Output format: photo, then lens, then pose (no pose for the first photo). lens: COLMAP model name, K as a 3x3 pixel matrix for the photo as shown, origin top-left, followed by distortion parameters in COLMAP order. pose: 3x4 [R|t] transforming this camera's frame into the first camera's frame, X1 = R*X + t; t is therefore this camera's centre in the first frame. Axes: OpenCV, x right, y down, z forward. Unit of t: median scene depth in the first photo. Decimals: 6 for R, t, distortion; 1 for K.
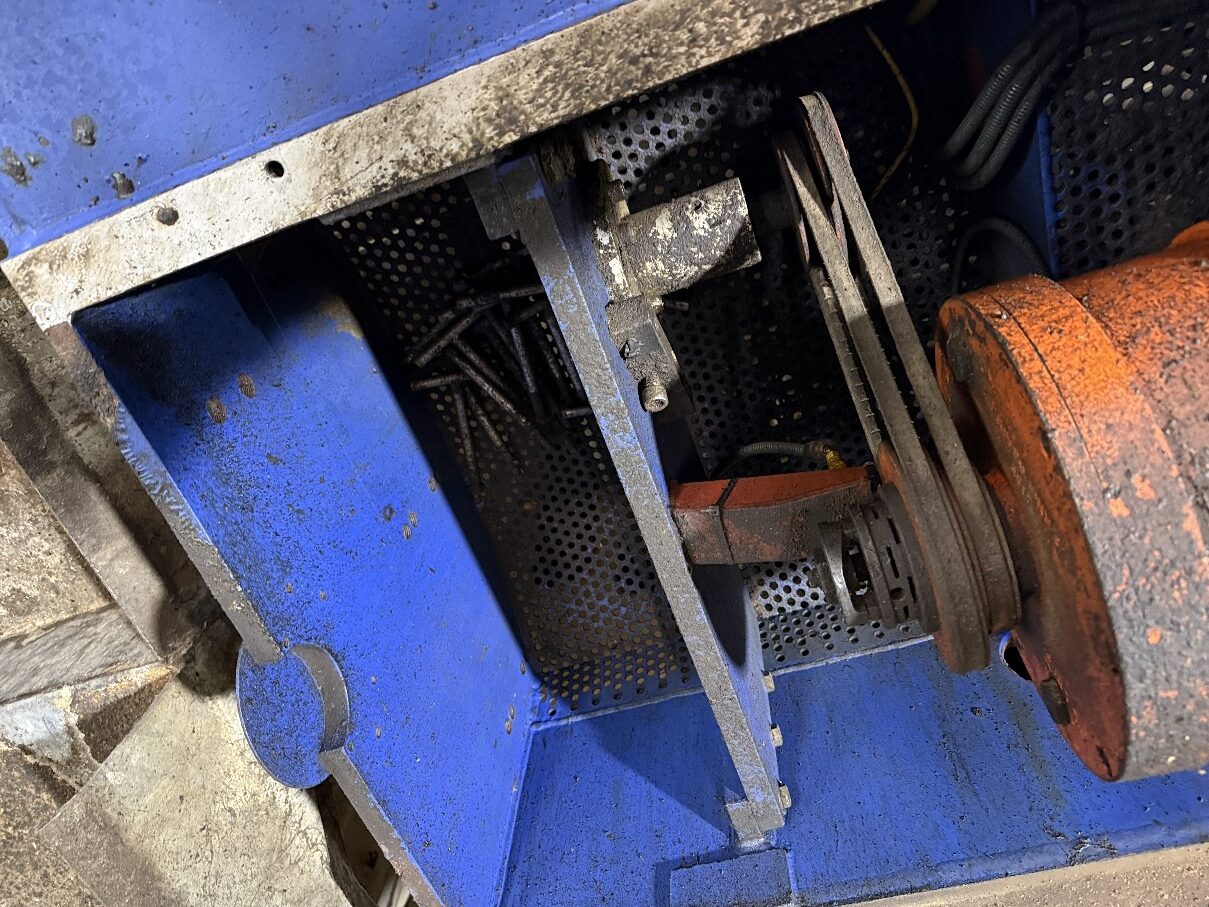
lens RADIAL K [[859.8, 0, 630.3], [0, 859.8, 421.7], [0, 0, 1]] dist [-0.006503, 0.007495]
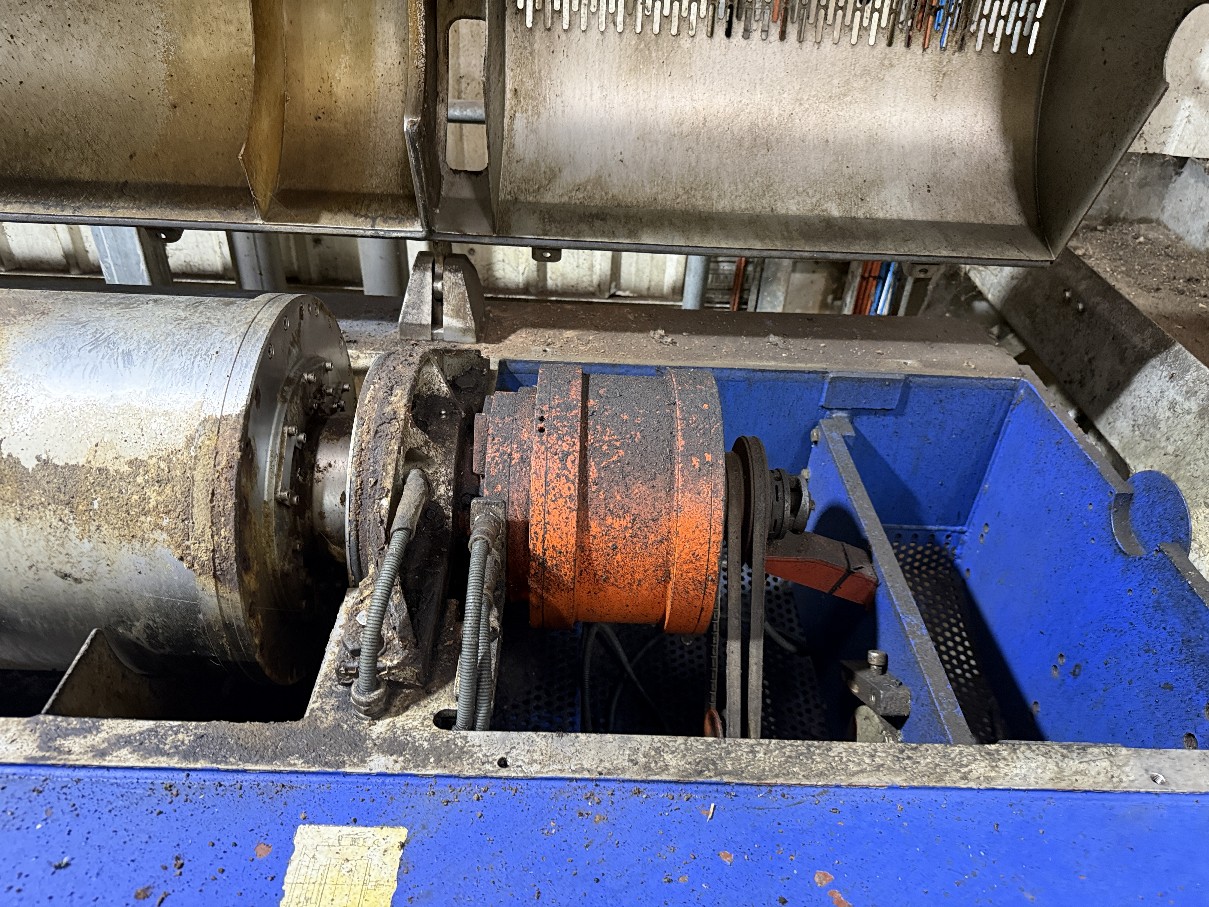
lens RADIAL K [[859.8, 0, 601.7], [0, 859.8, 447.1], [0, 0, 1]] dist [-0.006503, 0.007495]
pose [[-0.945334, -0.184118, 0.269155, 0.149456], [0.295143, -0.834079, 0.466050, -0.566478], [0.138688, 0.520012, 0.842824, -0.504601]]
